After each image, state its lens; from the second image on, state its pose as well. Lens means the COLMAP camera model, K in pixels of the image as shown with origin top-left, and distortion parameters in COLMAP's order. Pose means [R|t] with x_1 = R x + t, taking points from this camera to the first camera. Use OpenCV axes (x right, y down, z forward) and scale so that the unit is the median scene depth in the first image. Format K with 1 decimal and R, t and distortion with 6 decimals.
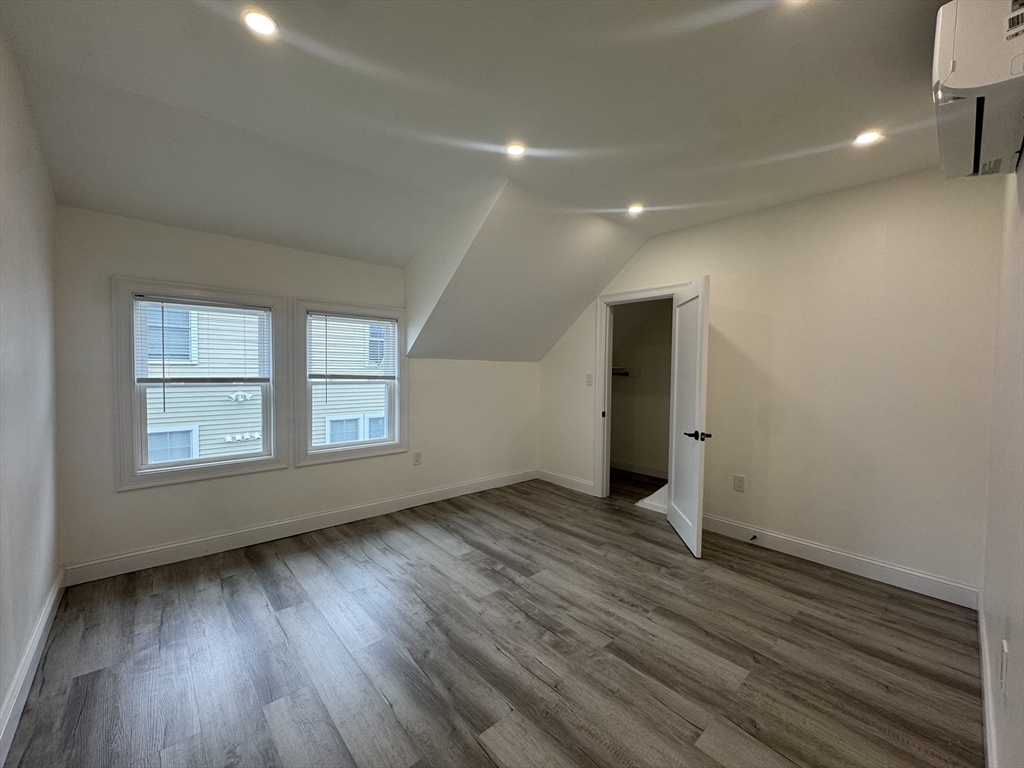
lens RADIAL K [[410.1, 0, 510.6], [0, 410.1, 383.2], [0, 0, 1]] dist [-0.002993, 0.000368]
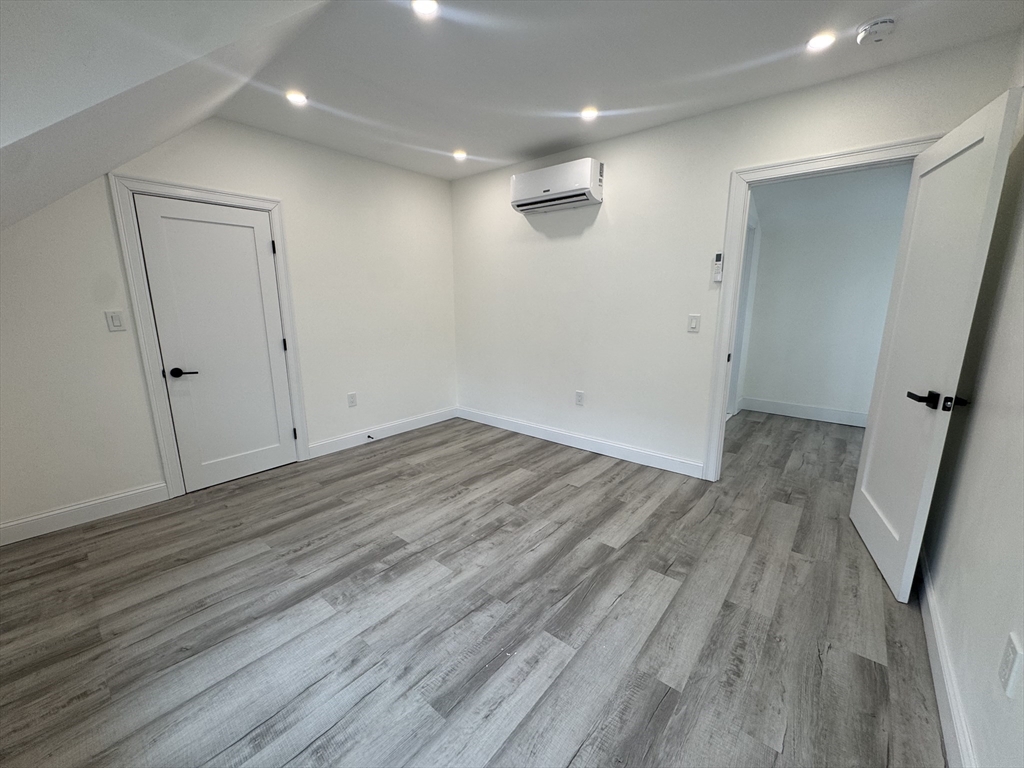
lens RADIAL K [[410.1, 0, 510.6], [0, 410.1, 383.2], [0, 0, 1]] dist [-0.002993, 0.000368]
pose [[-0.136351, -0.215754, 0.966881, -0.767888], [0.034695, 0.974357, 0.222315, -0.056059], [-0.990053, 0.063859, -0.125370, 0.862954]]
